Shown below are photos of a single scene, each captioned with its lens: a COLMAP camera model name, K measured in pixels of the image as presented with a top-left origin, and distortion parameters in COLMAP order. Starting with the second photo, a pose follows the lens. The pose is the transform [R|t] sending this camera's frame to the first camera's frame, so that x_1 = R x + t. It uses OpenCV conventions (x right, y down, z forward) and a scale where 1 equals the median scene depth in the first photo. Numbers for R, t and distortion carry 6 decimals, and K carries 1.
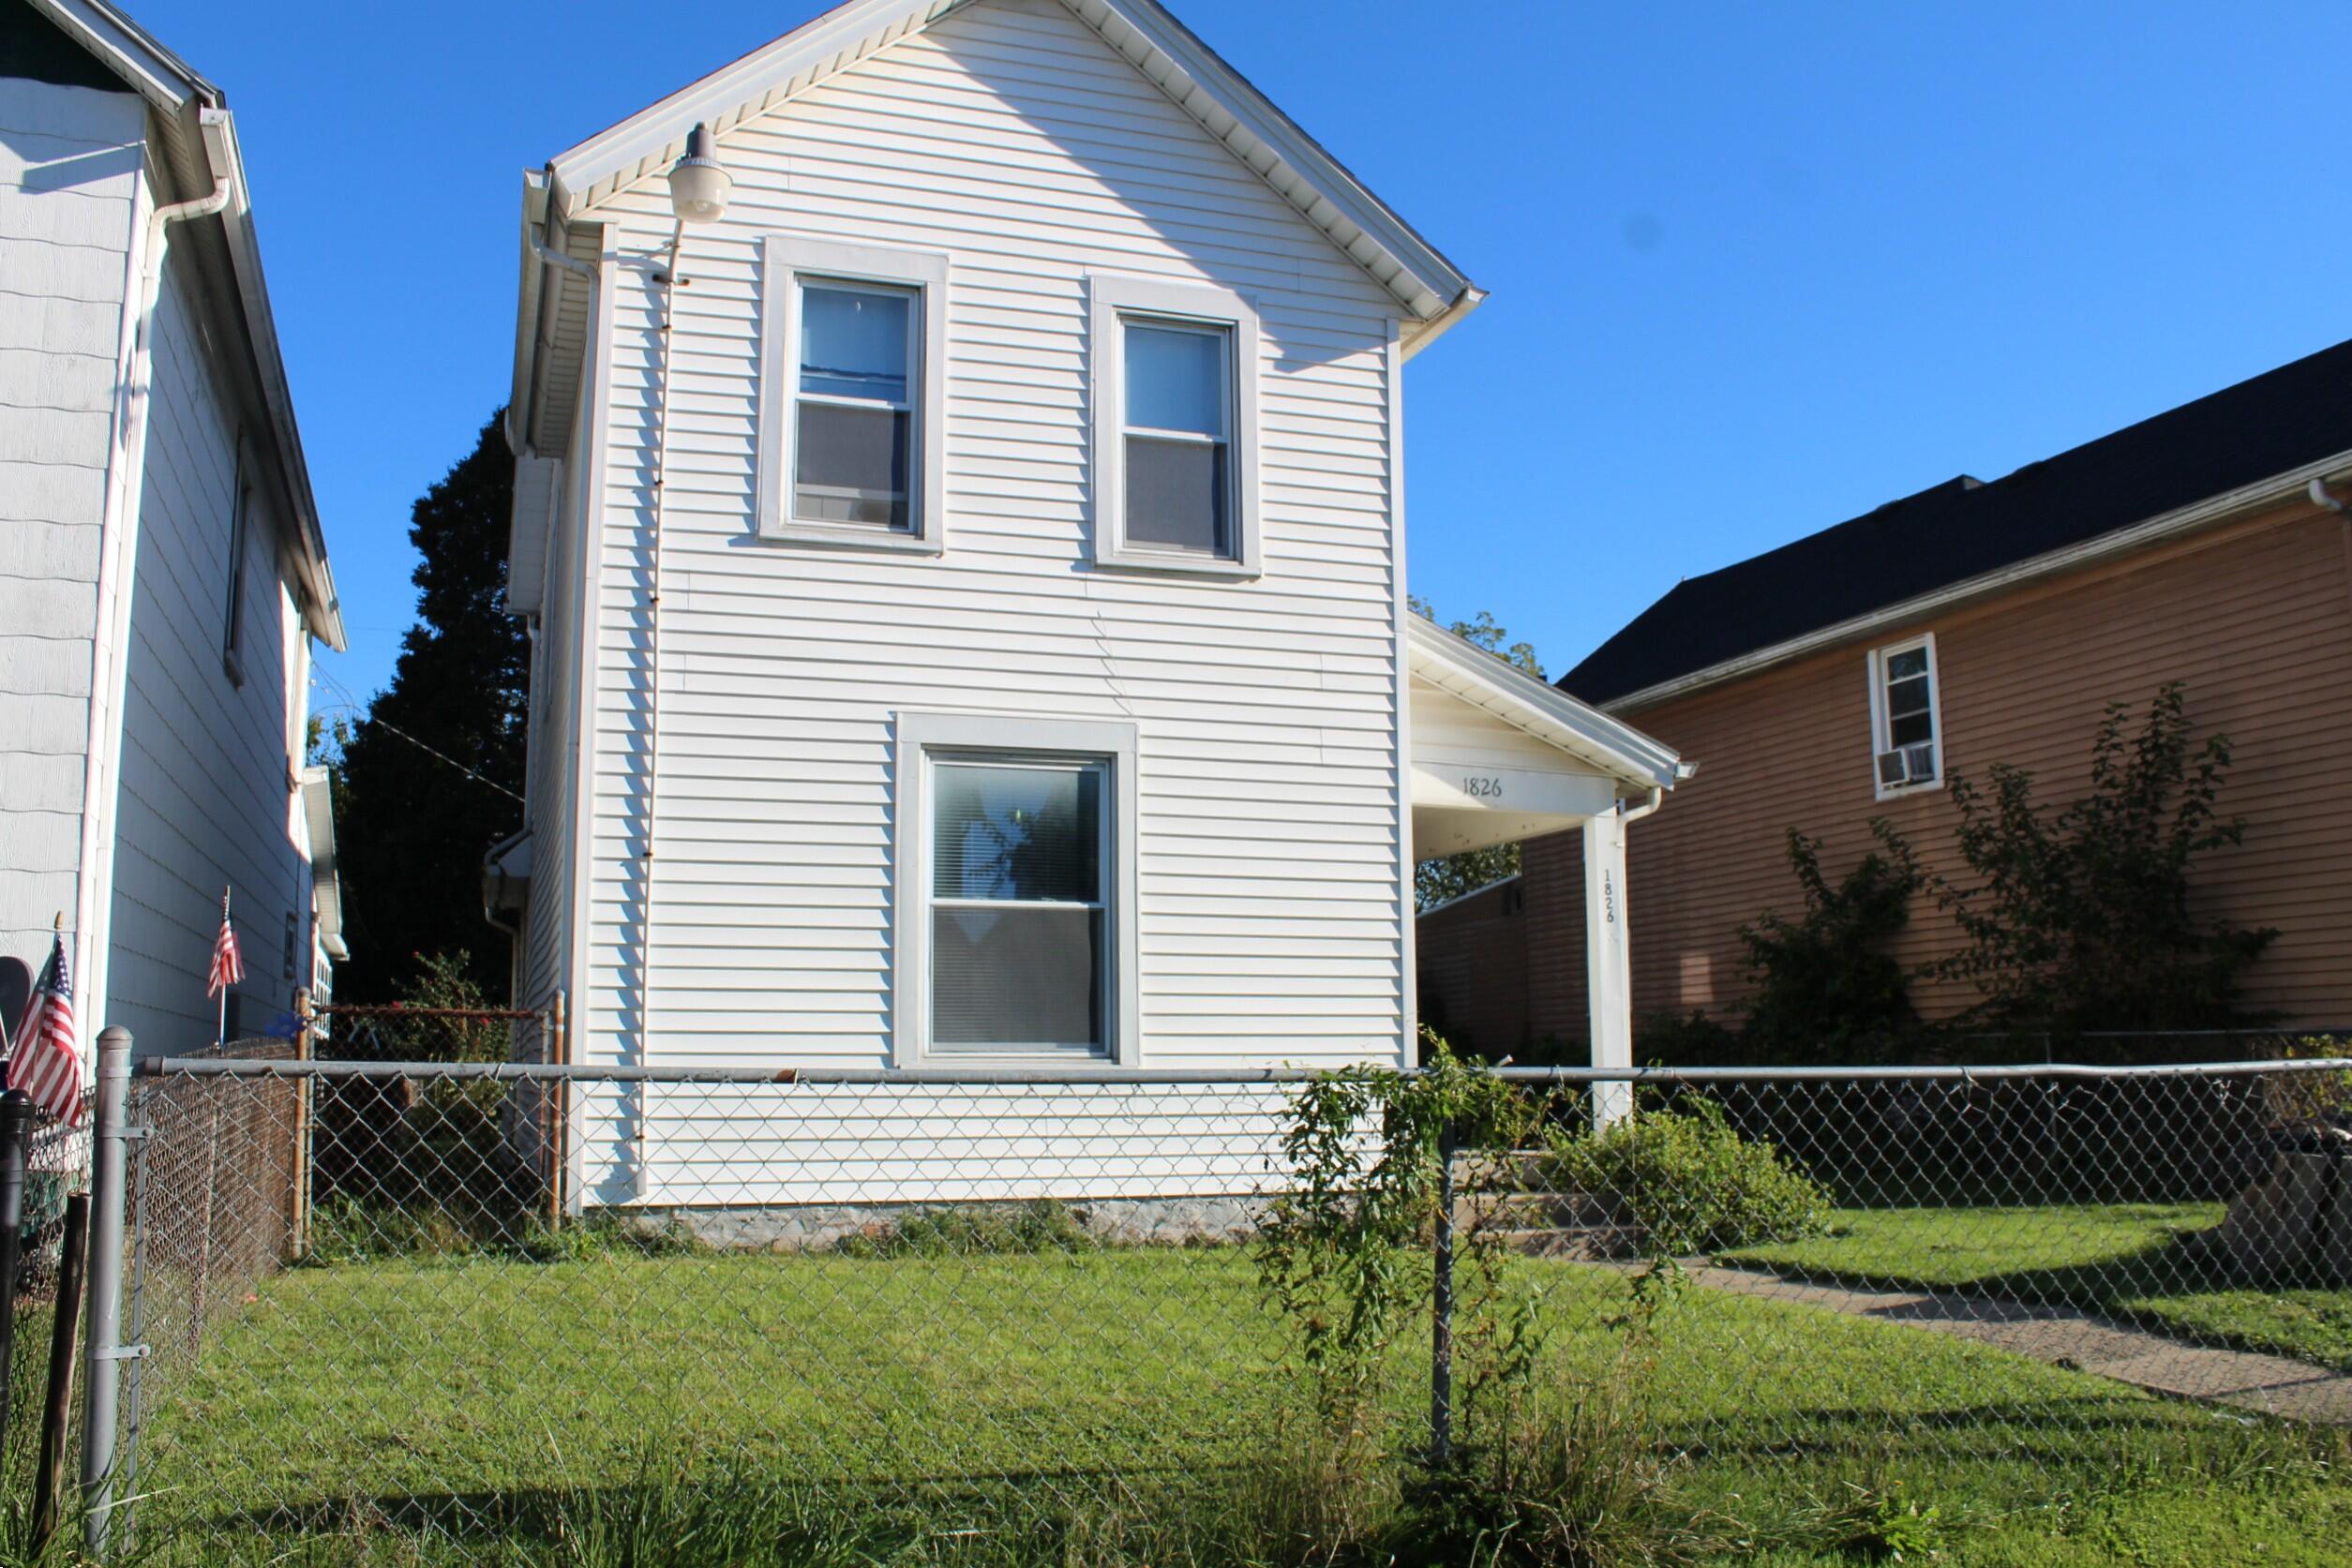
lens RADIAL K [[2036.4, 0, 1172.0], [0, 2036.4, 780.0], [0, 0, 1]] dist [-0.116568, 0.053987]
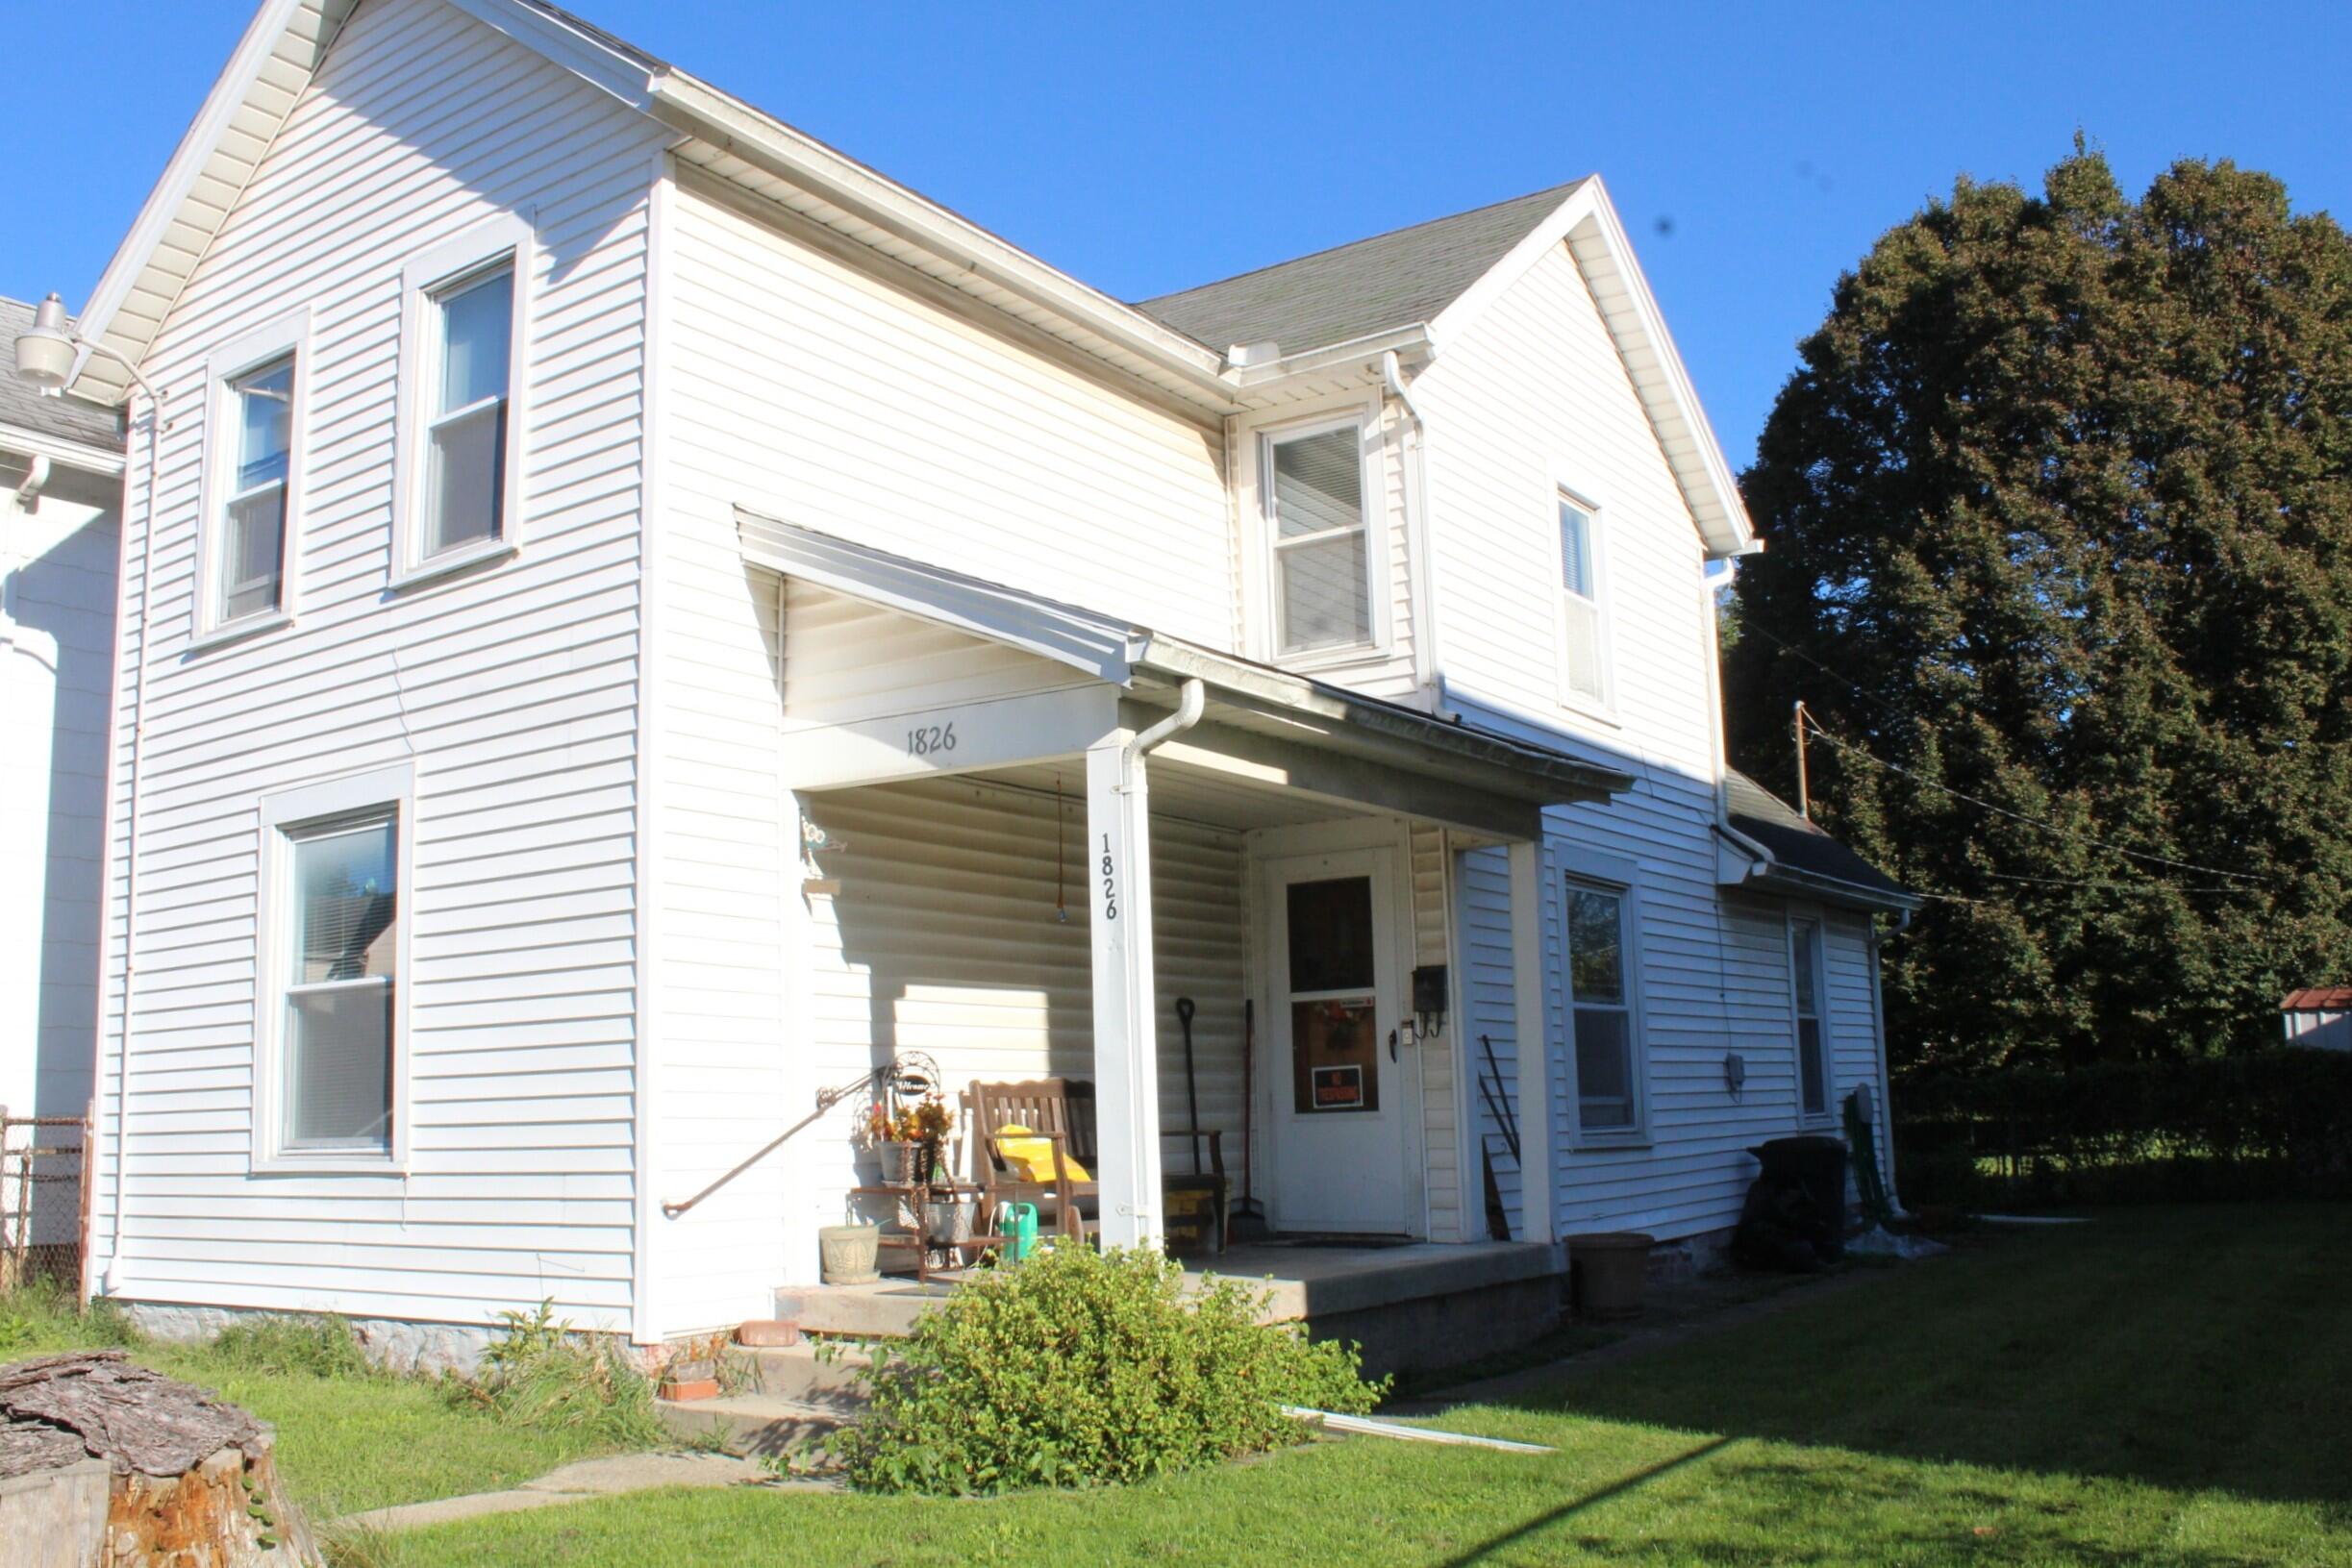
lens RADIAL K [[2036.4, 0, 1177.5], [0, 2036.4, 790.8], [0, 0, 1]] dist [-0.116568, 0.053987]
pose [[0.580869, -0.143805, -0.801193, 0.840975], [0.147519, 0.986570, -0.070127, 0.090679], [0.800518, -0.077456, 0.594282, 0.753808]]
